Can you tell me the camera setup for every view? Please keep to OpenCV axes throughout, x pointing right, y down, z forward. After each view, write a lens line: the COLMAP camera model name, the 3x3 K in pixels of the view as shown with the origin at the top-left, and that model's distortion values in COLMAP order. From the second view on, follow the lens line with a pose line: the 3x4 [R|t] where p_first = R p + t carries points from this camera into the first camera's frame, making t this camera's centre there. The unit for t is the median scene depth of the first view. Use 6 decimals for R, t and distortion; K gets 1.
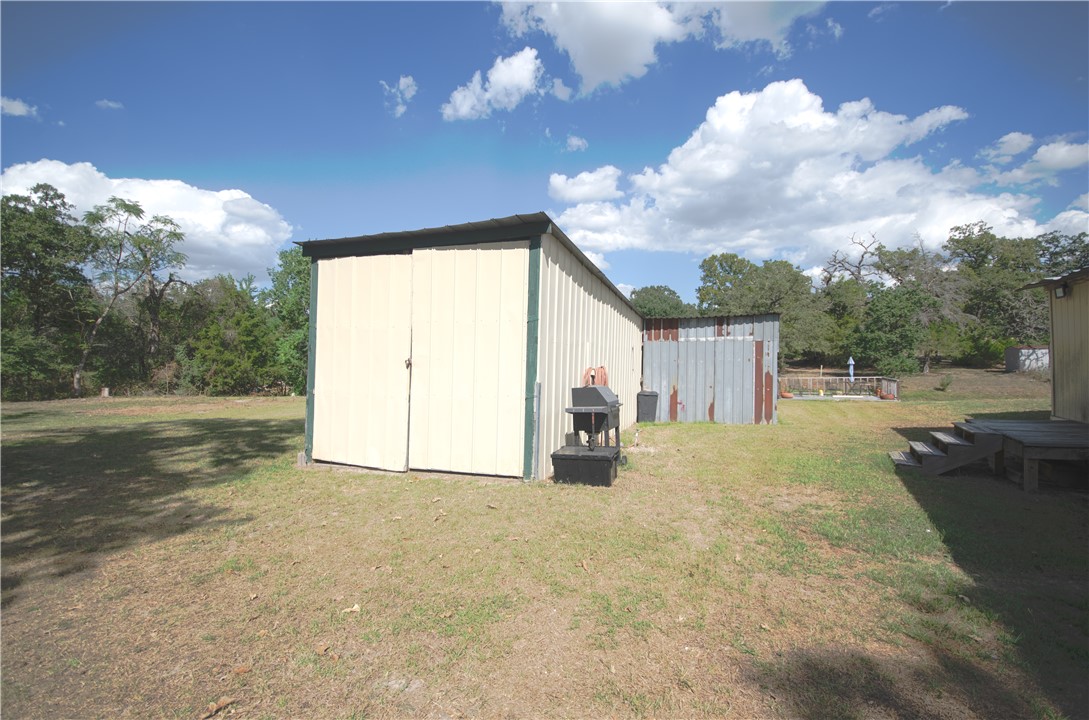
lens RADIAL K [[457.5, 0, 536.9], [0, 457.5, 372.0], [0, 0, 1]] dist [0.001581, -0.011708]
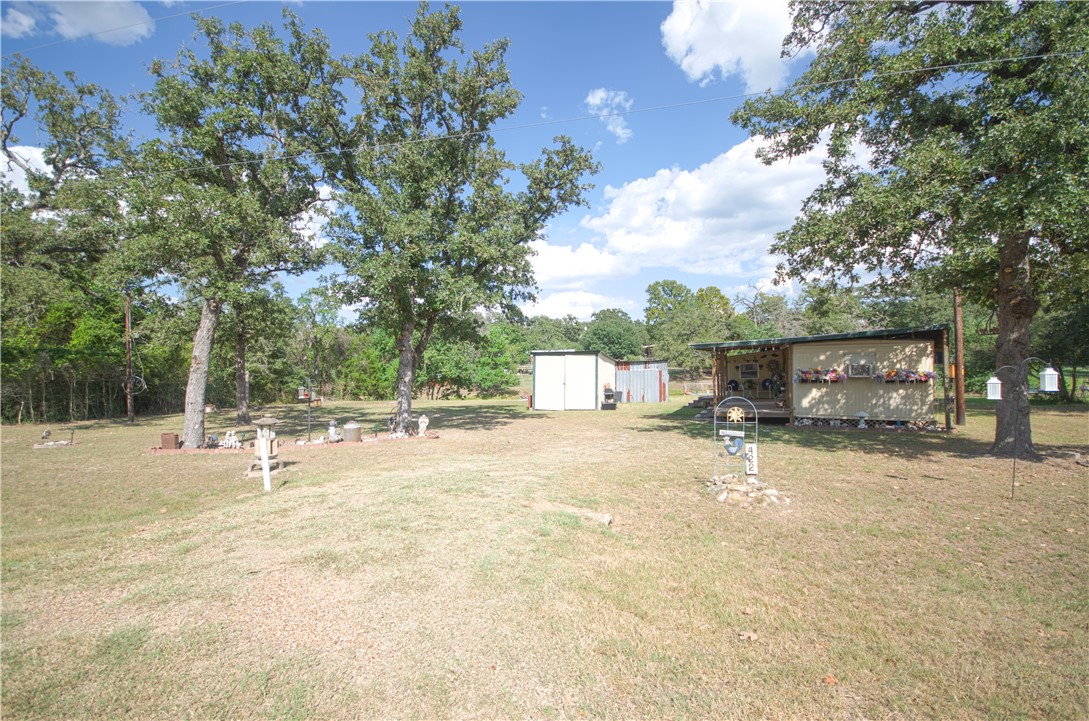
lens RADIAL K [[457.5, 0, 536.9], [0, 457.5, 372.5], [0, 0, 1]] dist [0.001581, -0.011708]
pose [[0.995120, -0.015913, 0.097378, -0.456725], [0.017479, 0.999731, -0.015248, -0.027858], [-0.097109, 0.016876, 0.995131, -1.494352]]
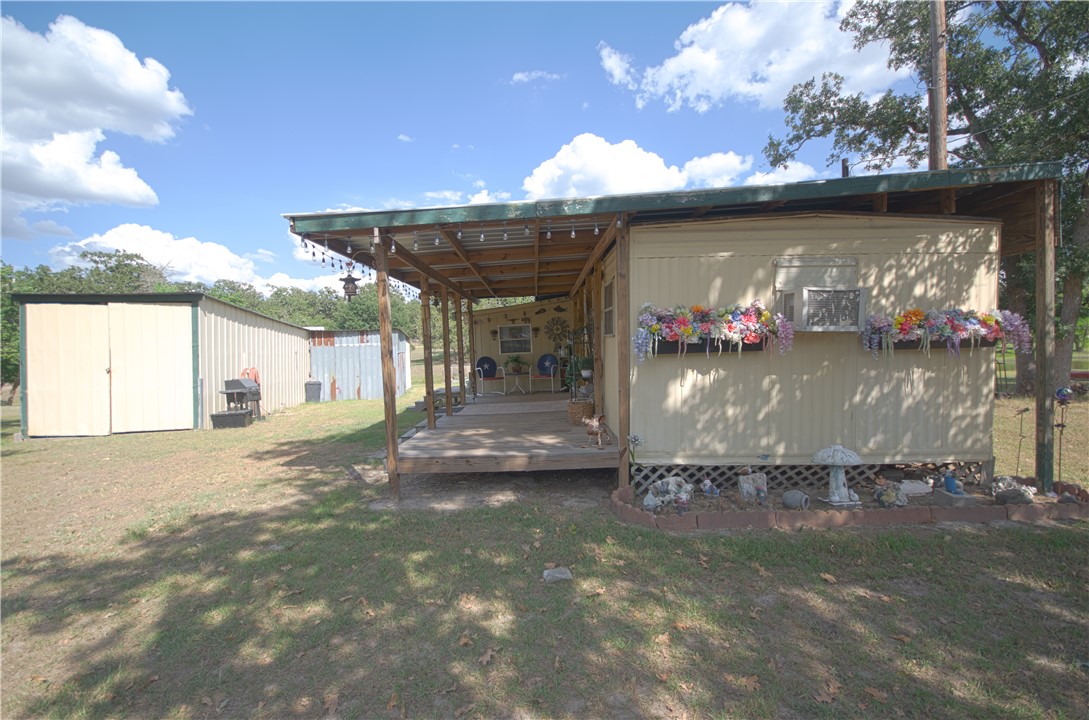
lens RADIAL K [[457.5, 0, 536.9], [0, 457.5, 372.0], [0, 0, 1]] dist [0.001581, -0.011708]
pose [[0.850690, -0.040970, 0.524068, 0.090427], [0.031319, 0.999137, 0.027272, -0.004691], [-0.524734, -0.006787, 0.851239, -0.609829]]
